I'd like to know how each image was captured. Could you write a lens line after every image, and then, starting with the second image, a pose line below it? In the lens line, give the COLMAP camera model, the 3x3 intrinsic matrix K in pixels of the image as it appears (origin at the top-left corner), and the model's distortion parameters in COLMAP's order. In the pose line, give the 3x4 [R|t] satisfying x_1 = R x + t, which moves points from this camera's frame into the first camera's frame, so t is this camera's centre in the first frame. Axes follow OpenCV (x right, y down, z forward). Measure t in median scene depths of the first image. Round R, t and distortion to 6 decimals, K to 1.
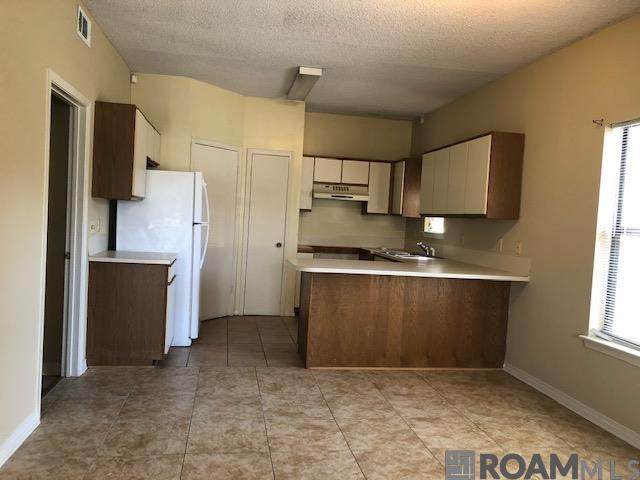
lens RADIAL K [[528.5, 0, 313.1], [0, 528.5, 235.9], [0, 0, 1]] dist [0.058479, -0.063493]
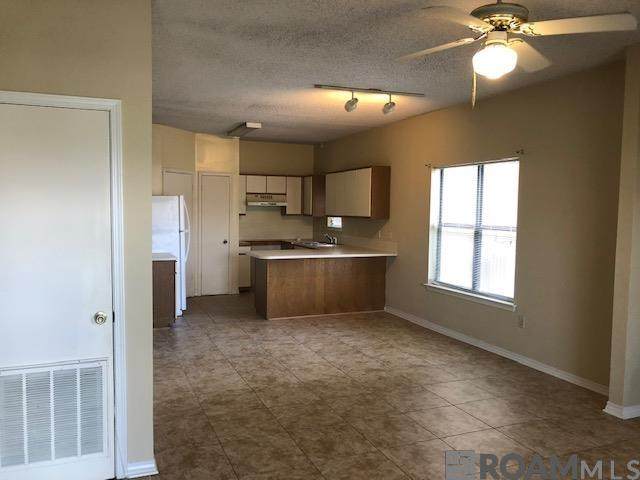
lens RADIAL K [[528.5, 0, 313.1], [0, 528.5, 235.9], [0, 0, 1]] dist [0.058479, -0.063493]
pose [[0.974648, -0.055730, 0.216693, -0.184945], [0.050306, 0.998269, 0.030473, -0.036733], [-0.218016, -0.018800, 0.975764, -0.500397]]
